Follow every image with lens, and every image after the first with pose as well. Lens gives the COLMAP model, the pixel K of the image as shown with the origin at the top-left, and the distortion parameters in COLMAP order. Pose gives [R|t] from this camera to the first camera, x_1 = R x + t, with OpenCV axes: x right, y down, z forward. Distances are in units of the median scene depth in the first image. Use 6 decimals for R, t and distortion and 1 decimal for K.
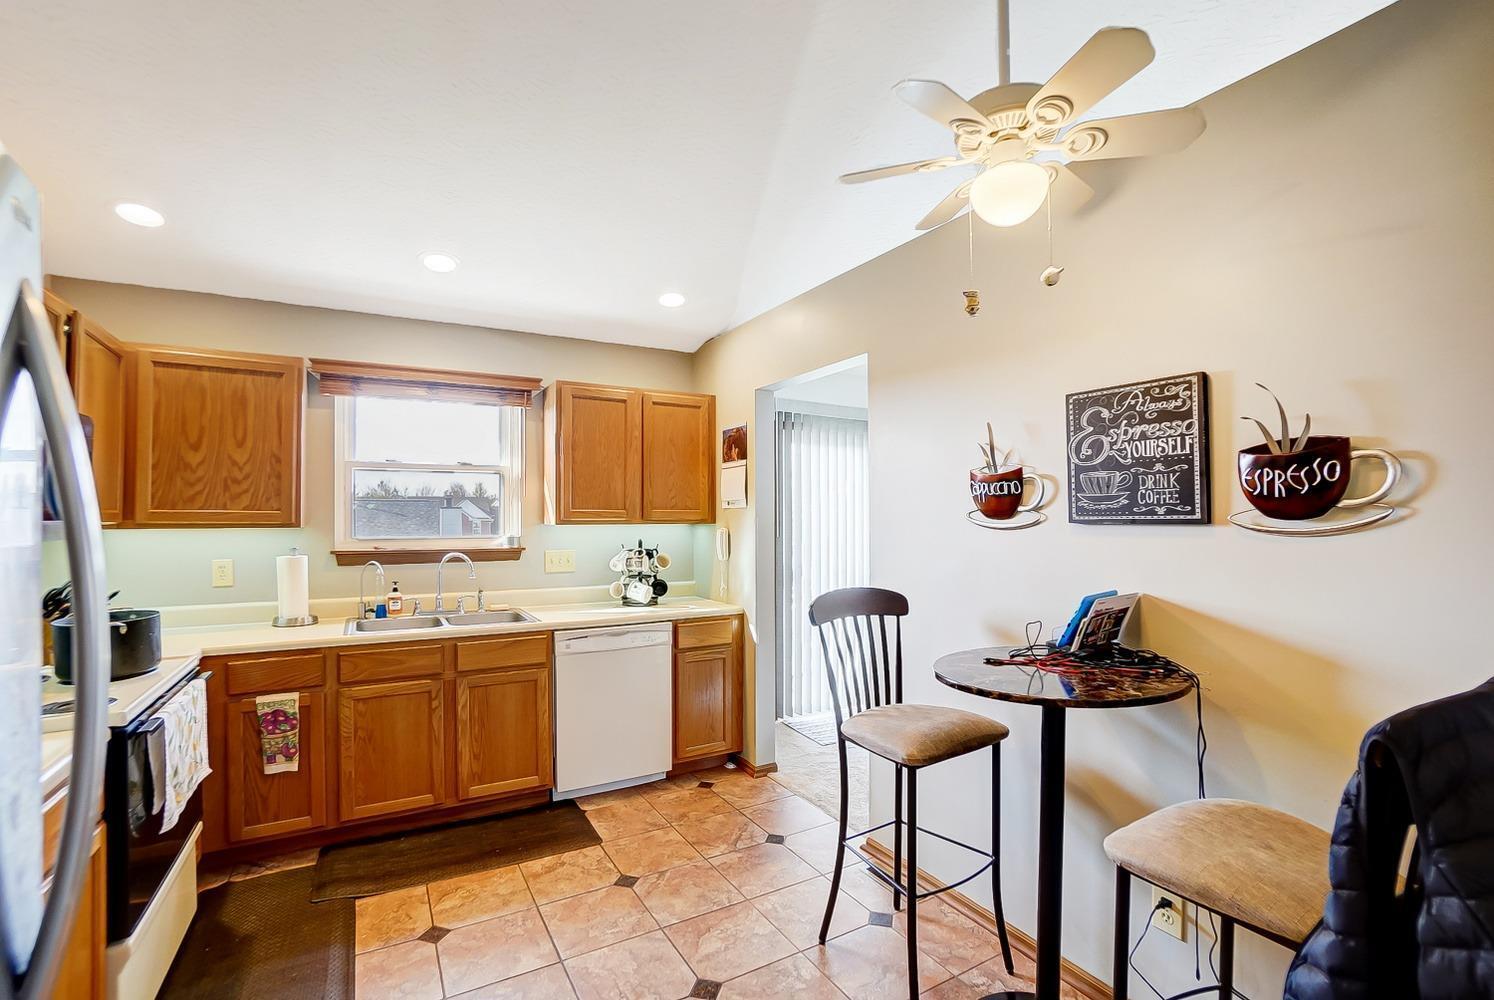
lens RADIAL K [[660.3, 0, 742.4], [0, 660.3, 514.2], [0, 0, 1]] dist [-0.061543, 0.020637]
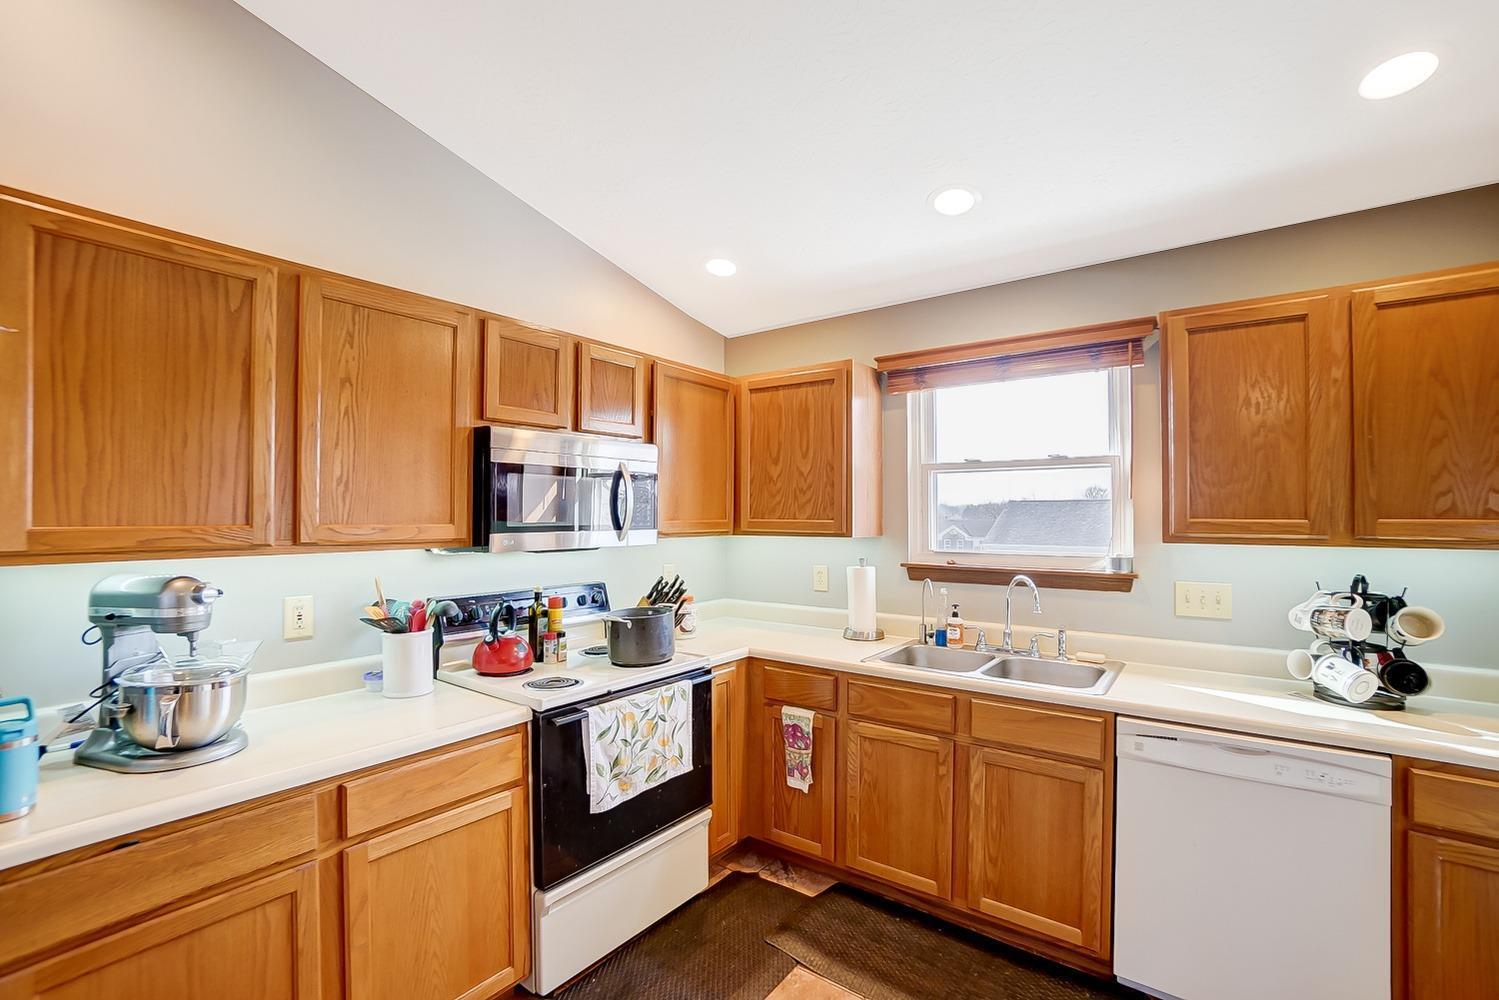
lens RADIAL K [[662.5, 0, 744.8], [0, 662.5, 514.2], [0, 0, 1]] dist [-0.061543, 0.020637]
pose [[0.398795, -0.000823, -0.917040, 0.145248], [0.000633, 1.000000, -0.000623, -0.013247], [0.917040, -0.000332, 0.398795, 0.461948]]
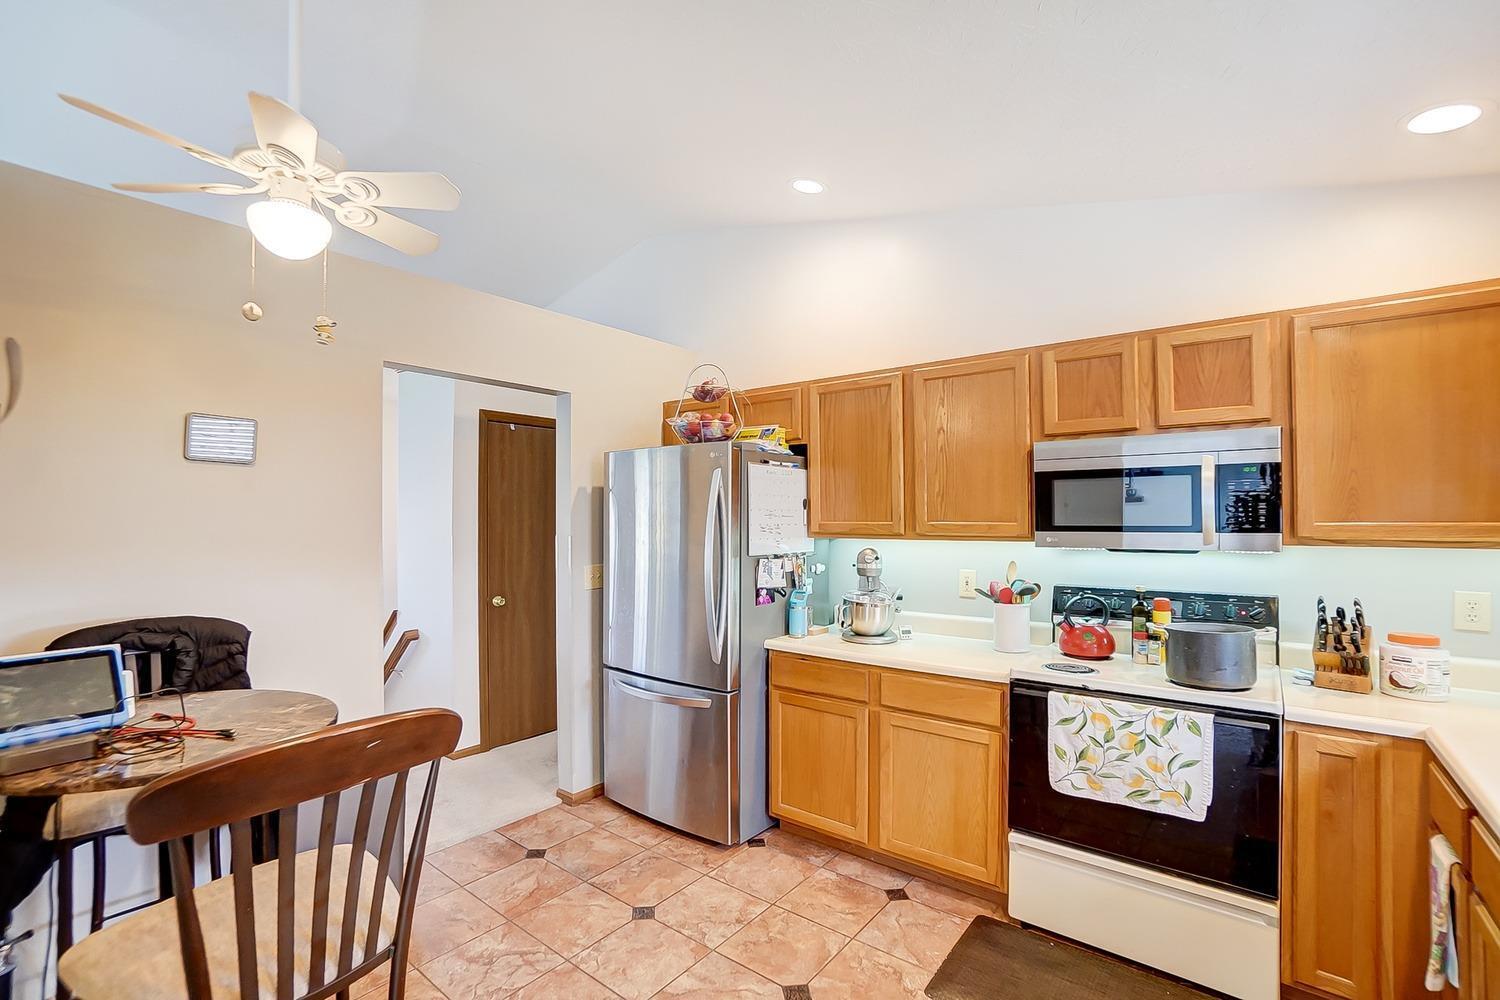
lens RADIAL K [[662.9, 0, 745.3], [0, 662.9, 514.2], [0, 0, 1]] dist [-0.061543, 0.020637]
pose [[-0.925288, 0.004960, -0.379232, 0.063588], [0.006255, 0.999978, -0.002182, -0.015621], [0.379213, -0.004391, -0.925299, 1.124721]]
